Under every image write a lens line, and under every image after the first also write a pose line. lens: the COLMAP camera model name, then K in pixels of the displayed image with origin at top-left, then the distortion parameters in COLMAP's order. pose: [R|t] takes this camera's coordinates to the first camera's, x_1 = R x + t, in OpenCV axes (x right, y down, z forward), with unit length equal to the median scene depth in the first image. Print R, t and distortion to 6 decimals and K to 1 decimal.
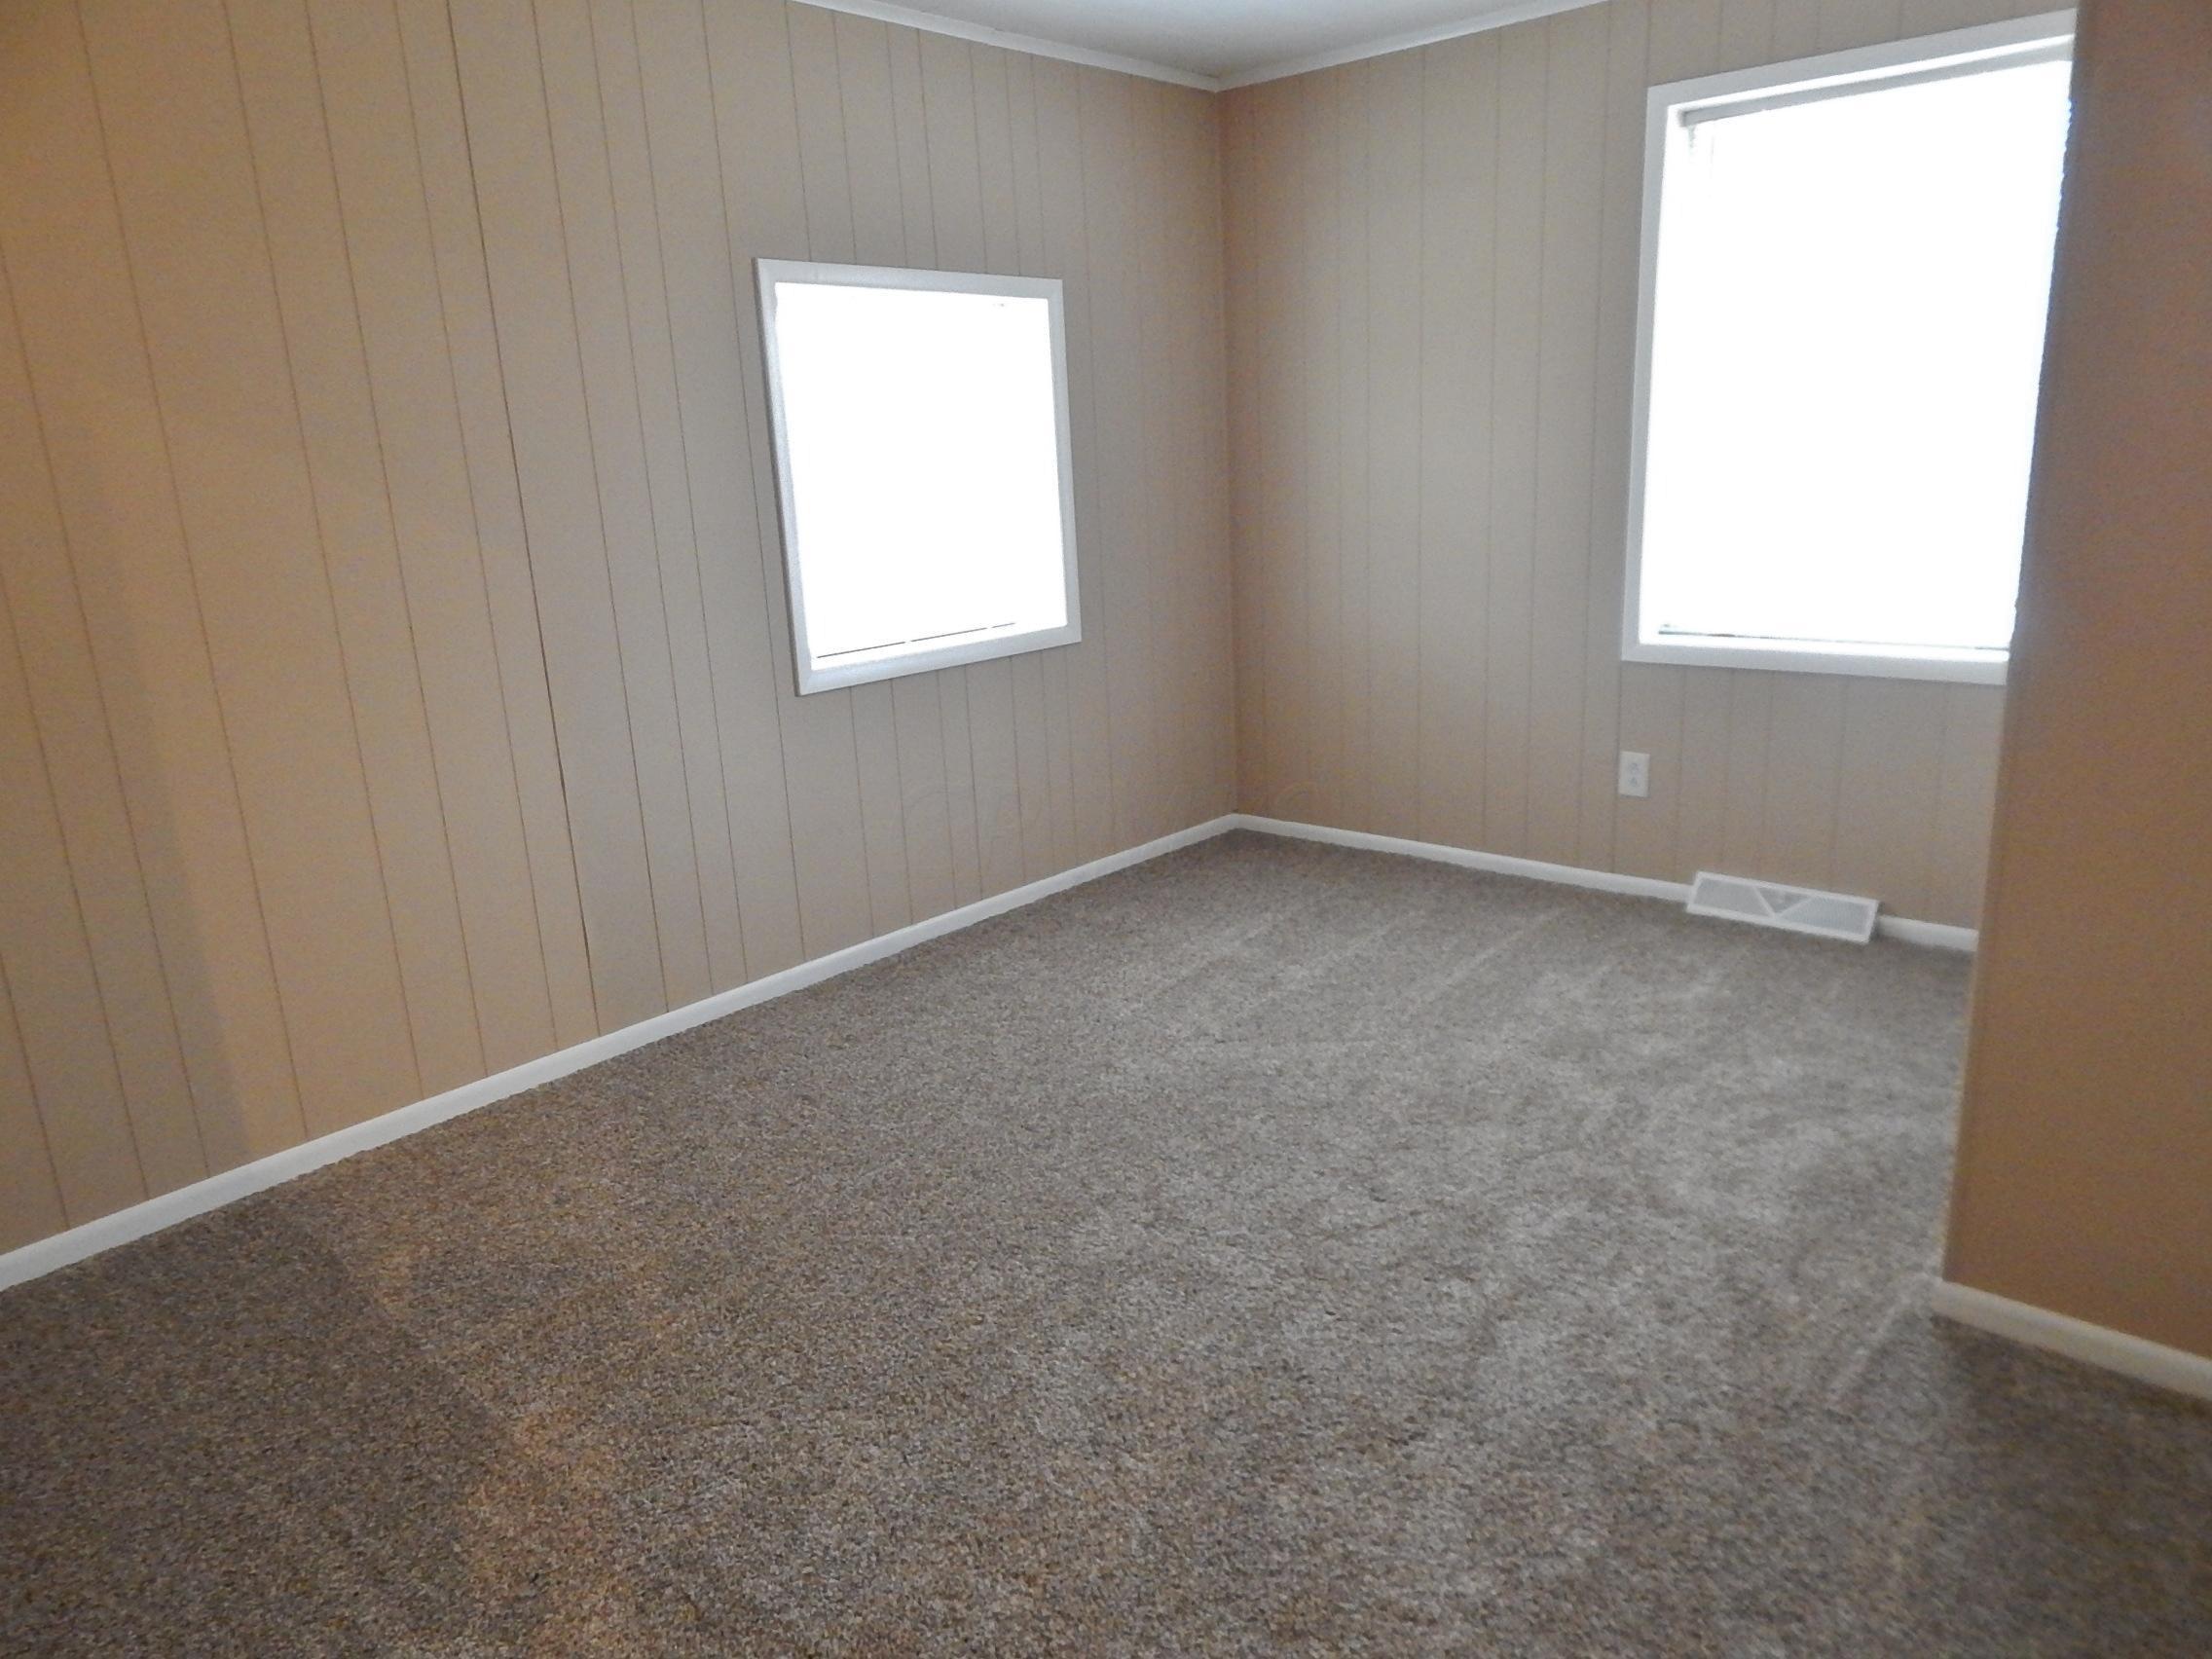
lens RADIAL K [[1454.8, 0, 1109.1], [0, 1454.8, 829.6], [0, 0, 1]] dist [0.010835, -0.012910]
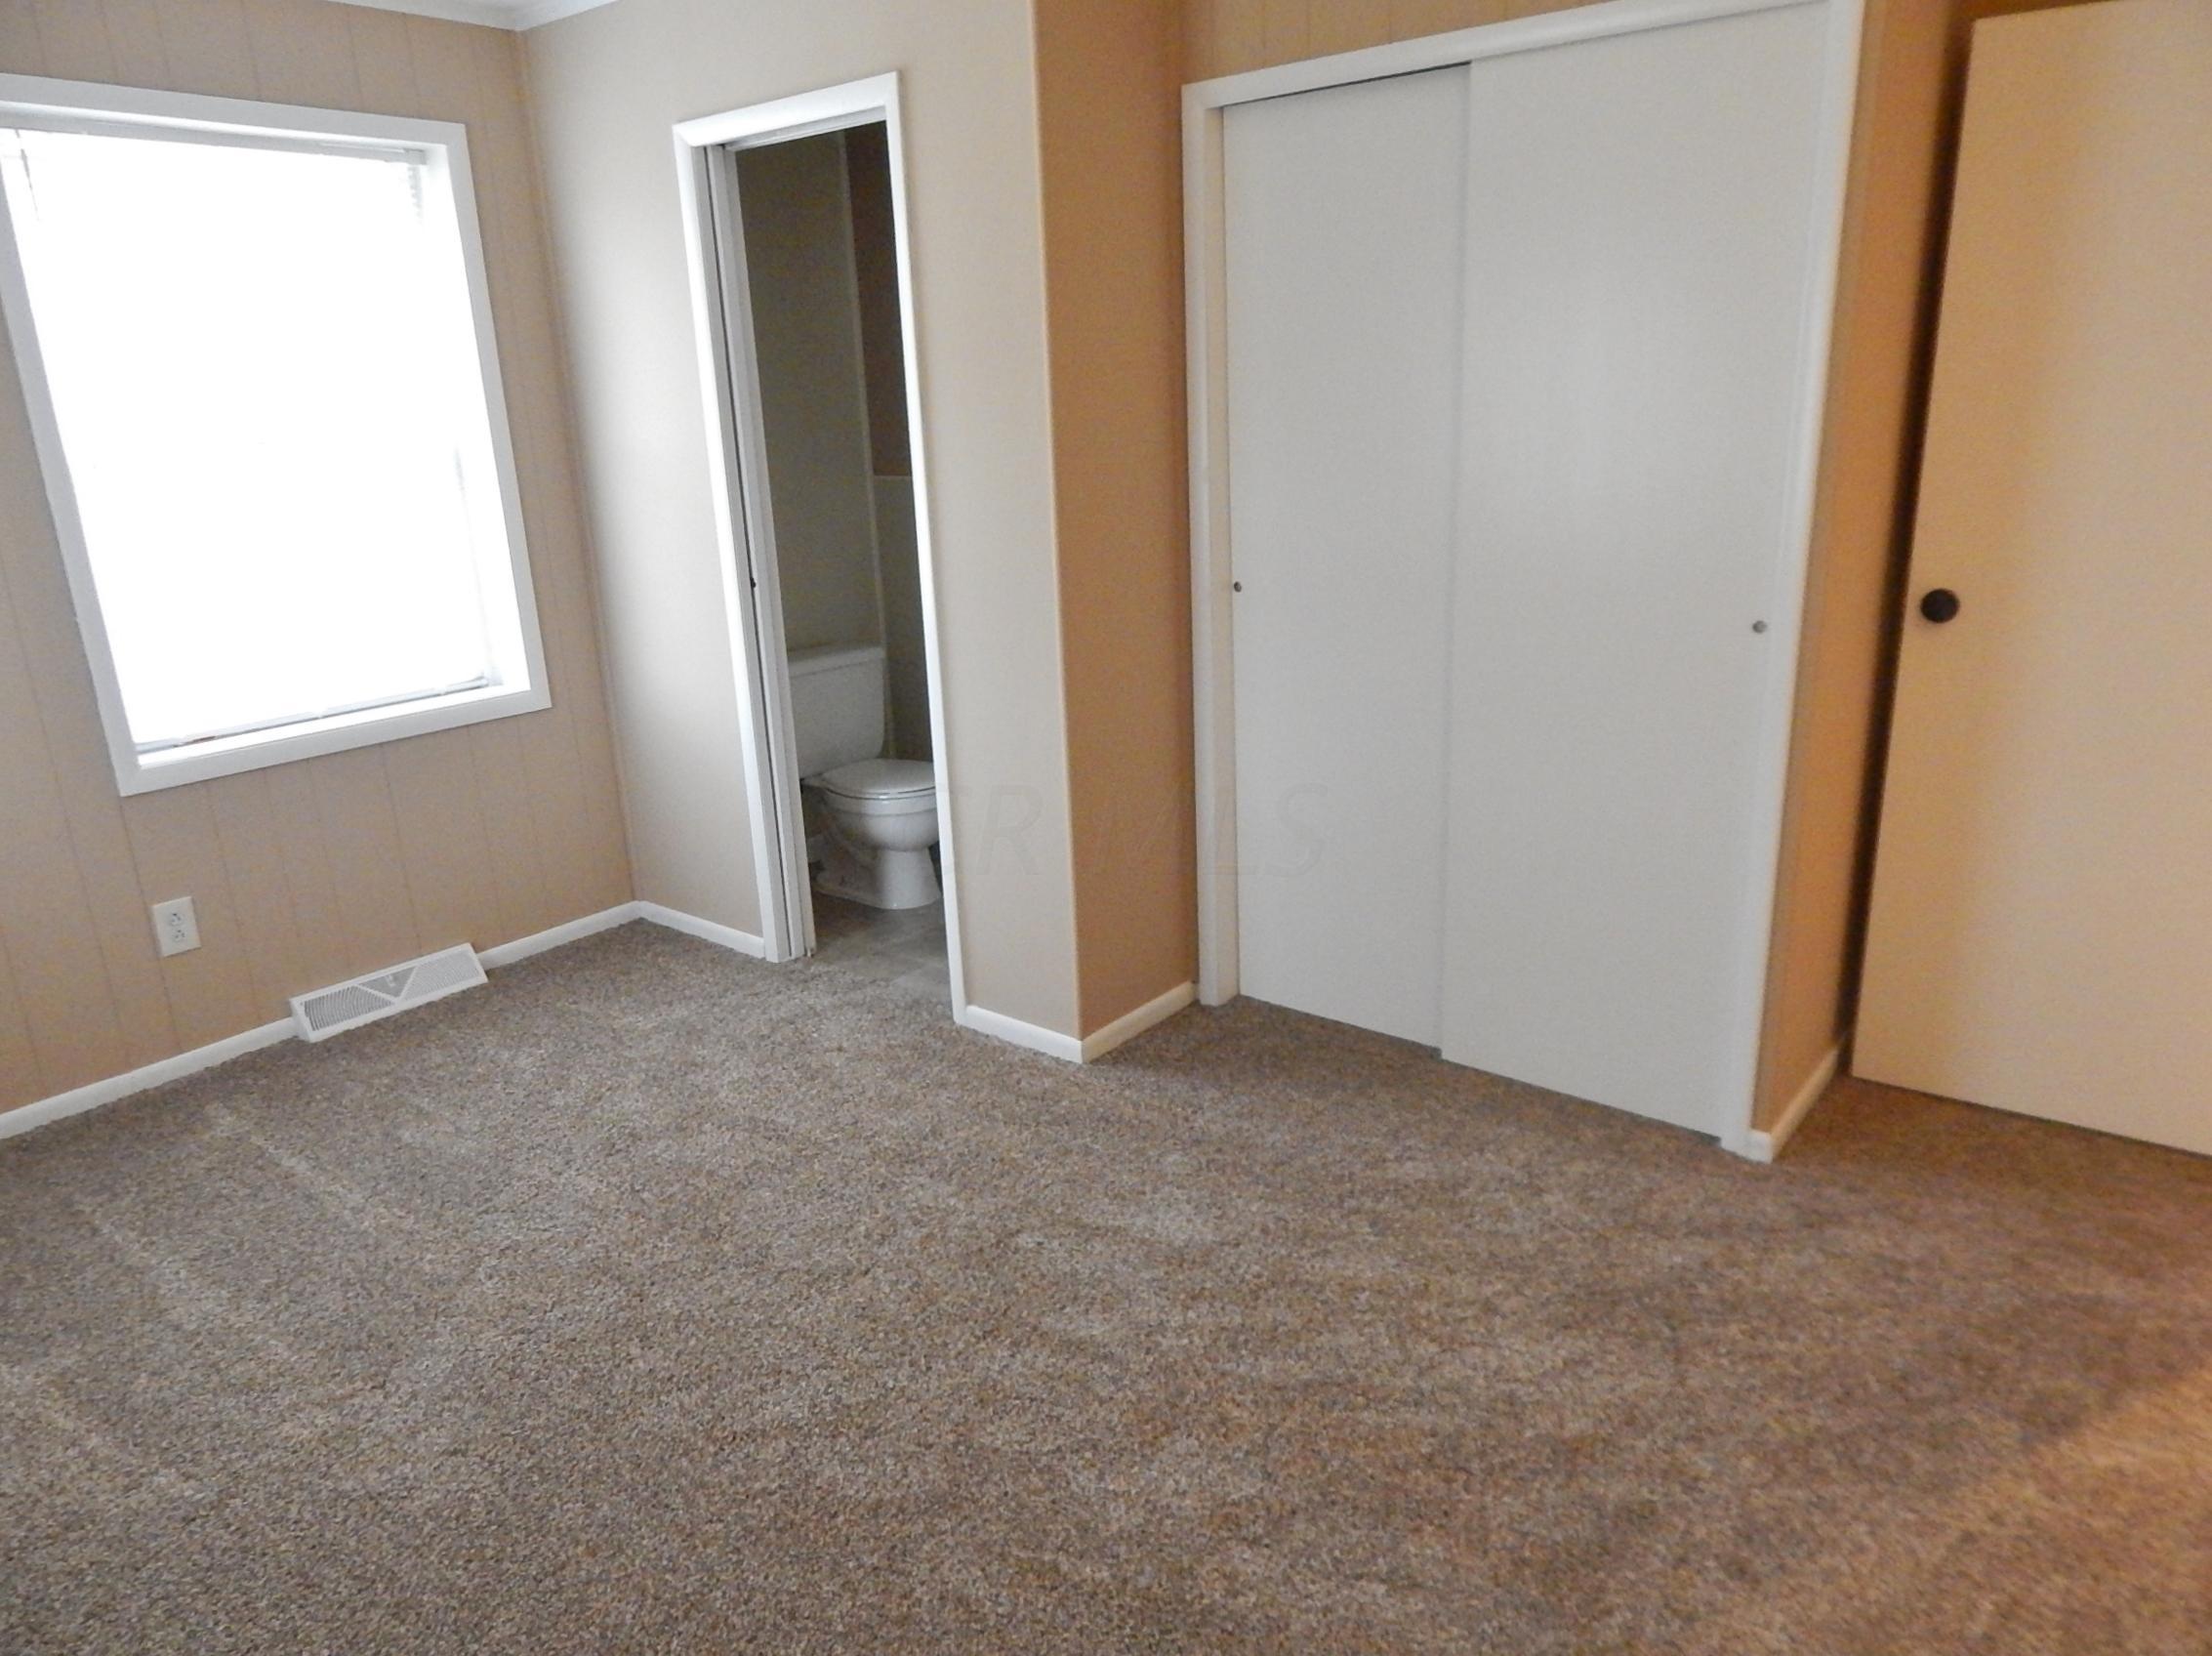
lens RADIAL K [[1455.0, 0, 1115.1], [0, 1455.0, 823.6], [0, 0, 1]] dist [0.010835, -0.012910]
pose [[-0.036858, -0.243061, 0.969311, -0.468302], [0.303267, 0.921505, 0.242605, -0.139471], [-0.952192, 0.302902, 0.039748, 0.487807]]
